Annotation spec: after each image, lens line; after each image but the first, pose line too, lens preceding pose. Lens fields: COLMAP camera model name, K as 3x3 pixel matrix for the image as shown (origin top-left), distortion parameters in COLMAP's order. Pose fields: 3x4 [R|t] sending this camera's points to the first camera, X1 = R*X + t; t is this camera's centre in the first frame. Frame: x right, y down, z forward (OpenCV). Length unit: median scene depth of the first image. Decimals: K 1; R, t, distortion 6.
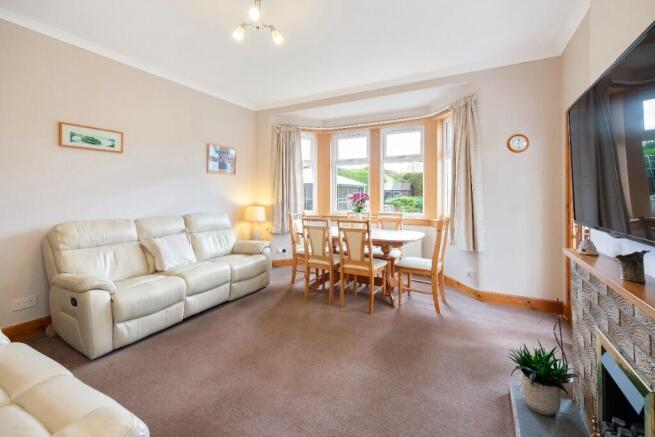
lens RADIAL K [[280.4, 0, 335.3], [0, 280.4, 192.8], [0, 0, 1]] dist [0.002106, 0.000207]
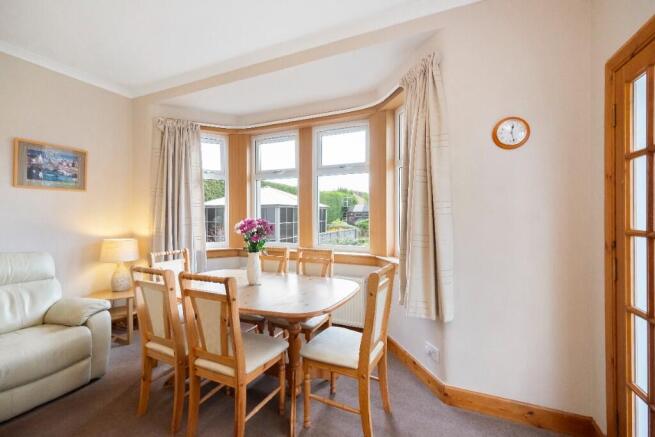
lens RADIAL K [[280.4, 0, 330.6], [0, 280.4, 215.7], [0, 0, 1]] dist [0.002106, 0.000207]
pose [[0.996903, -0.003920, 0.078540, 0.208230], [0.003583, 0.999984, 0.004429, -0.009623], [-0.078557, -0.004134, 0.996901, 0.398781]]
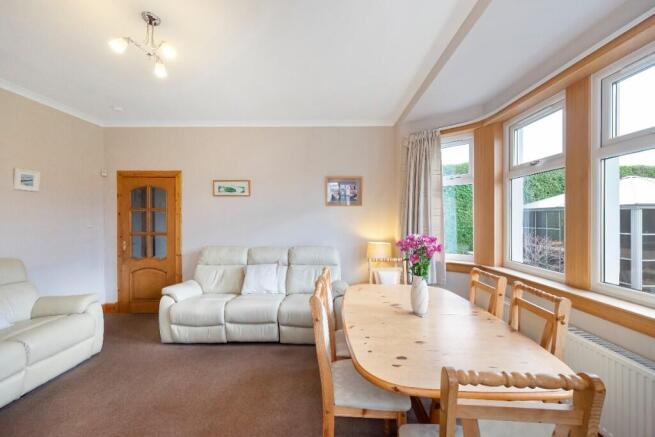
lens RADIAL K [[269.8, 0, 325.1], [0, 269.8, 216.3], [0, 0, 1]] dist [-0.001035, -0.000549]
pose [[0.452324, -0.007941, -0.891818, 0.466449], [0.006598, 0.999963, -0.005557, -0.033784], [0.891829, -0.003371, 0.452360, 0.666137]]
